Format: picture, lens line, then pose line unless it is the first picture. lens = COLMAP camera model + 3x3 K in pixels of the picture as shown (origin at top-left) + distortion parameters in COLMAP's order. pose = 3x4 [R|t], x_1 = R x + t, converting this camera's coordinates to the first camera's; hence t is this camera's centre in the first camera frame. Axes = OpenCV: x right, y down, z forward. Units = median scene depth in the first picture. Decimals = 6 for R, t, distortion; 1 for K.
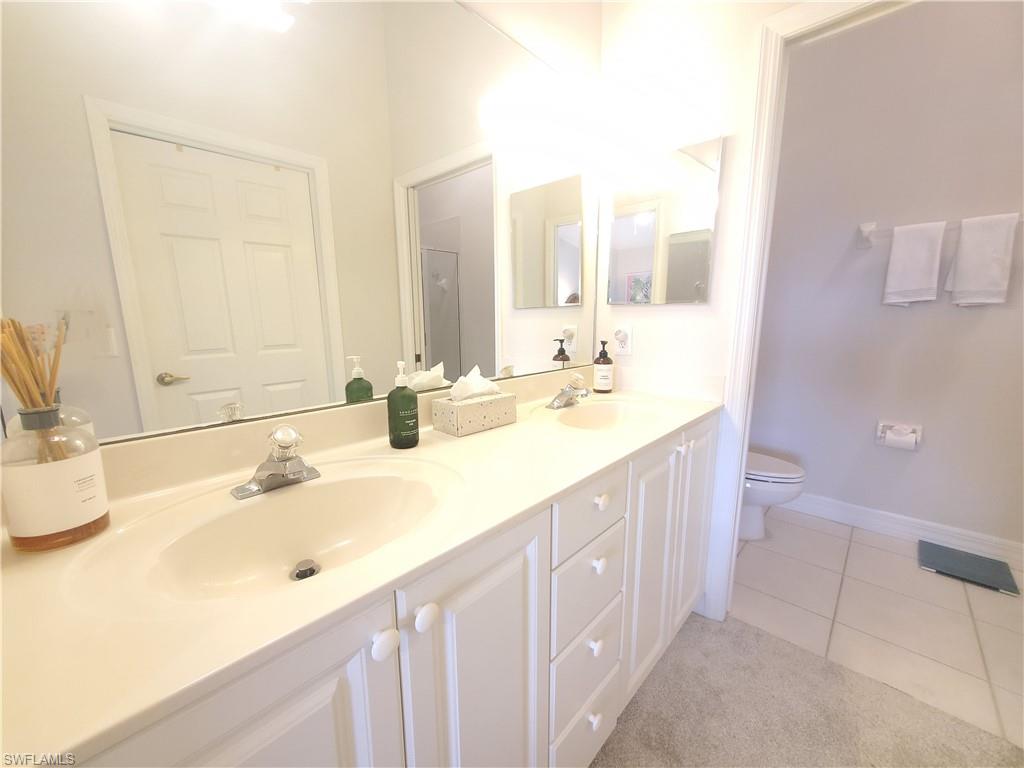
lens RADIAL K [[406.6, 0, 509.0], [0, 406.6, 387.1], [0, 0, 1]] dist [0.002779, 0.000220]
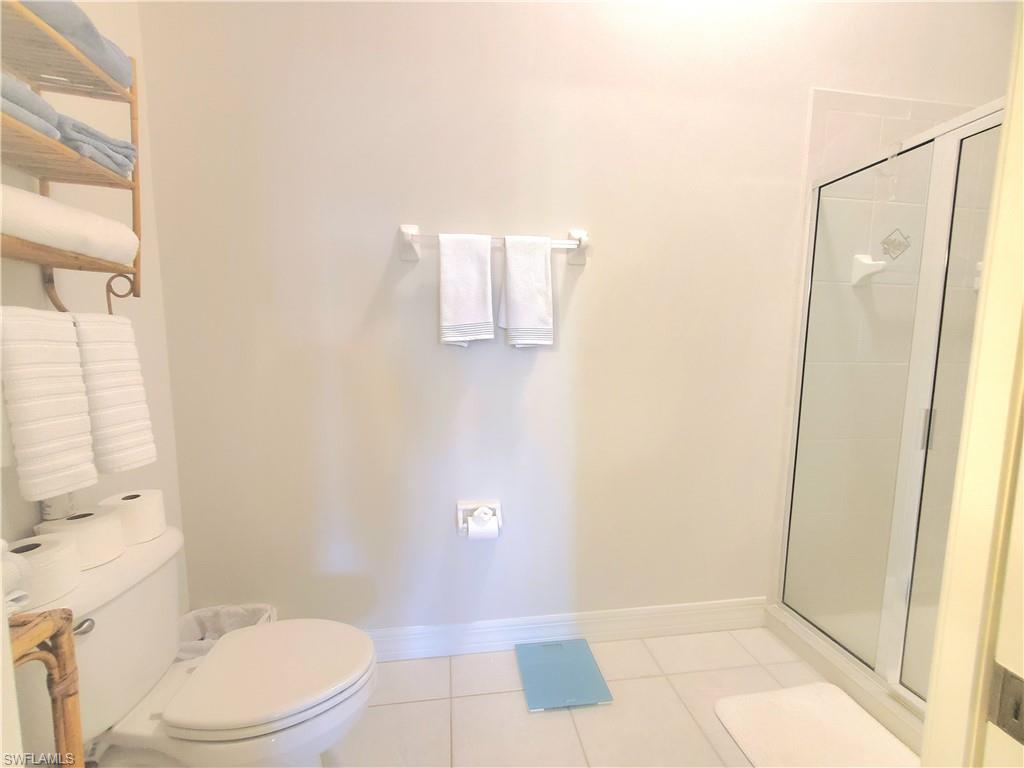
lens RADIAL K [[406.6, 0, 507.2], [0, 406.6, 385.1], [0, 0, 1]] dist [0.002779, 0.000220]
pose [[0.605552, -0.067604, 0.792929, 0.451472], [0.135785, 0.990551, -0.019245, -0.109052], [-0.784136, 0.119322, 0.609010, 0.521901]]
